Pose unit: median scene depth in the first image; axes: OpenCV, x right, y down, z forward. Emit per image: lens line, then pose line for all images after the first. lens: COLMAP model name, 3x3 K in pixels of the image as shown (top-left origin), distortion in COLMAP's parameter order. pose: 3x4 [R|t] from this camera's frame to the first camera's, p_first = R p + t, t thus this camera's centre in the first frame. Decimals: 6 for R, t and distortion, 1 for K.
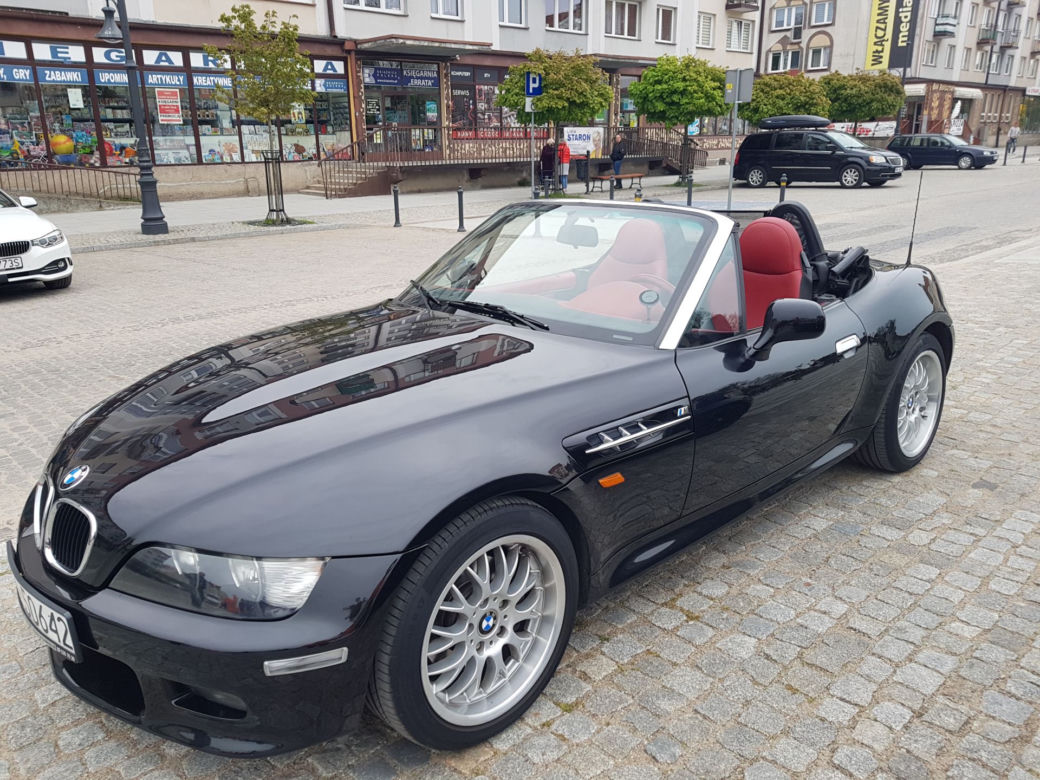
lens RADIAL K [[798.2, 0, 521.5], [0, 798.2, 396.8], [0, 0, 1]] dist [0.052245, -0.072236]
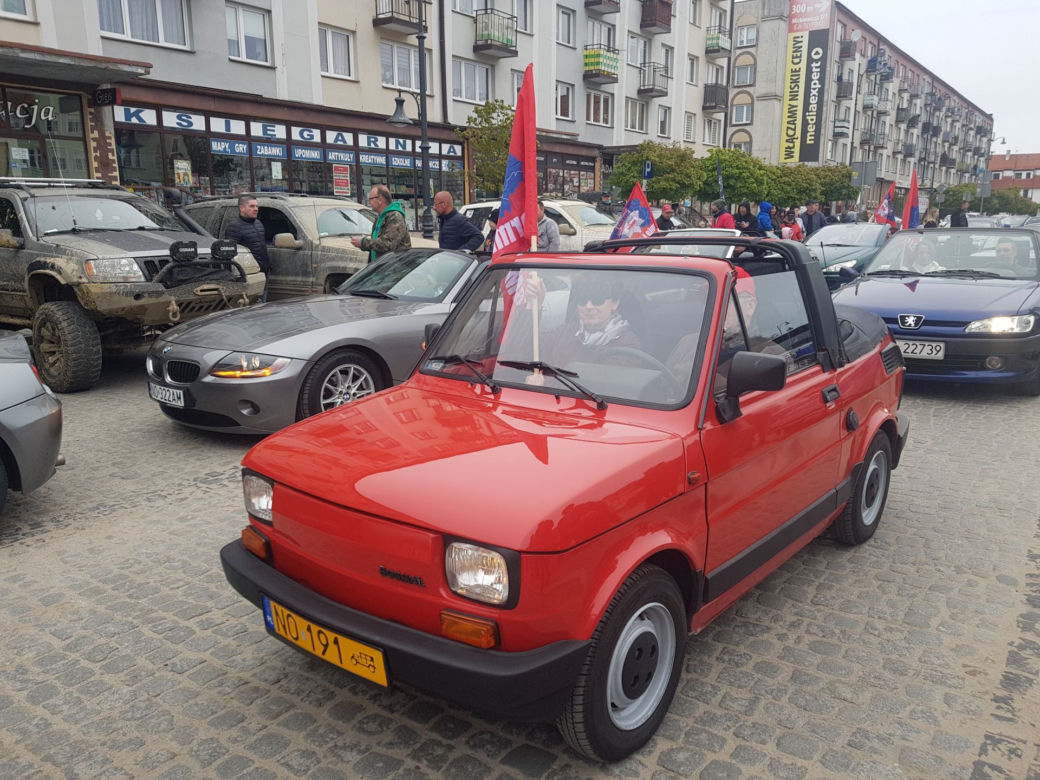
lens RADIAL K [[798.2, 0, 523.0], [0, 798.2, 385.1], [0, 0, 1]] dist [0.052245, -0.072236]
pose [[0.984430, -0.020320, 0.174600, -0.321070], [0.038490, 0.994109, -0.101319, 0.035109], [-0.171513, 0.106462, 0.979413, -0.080846]]
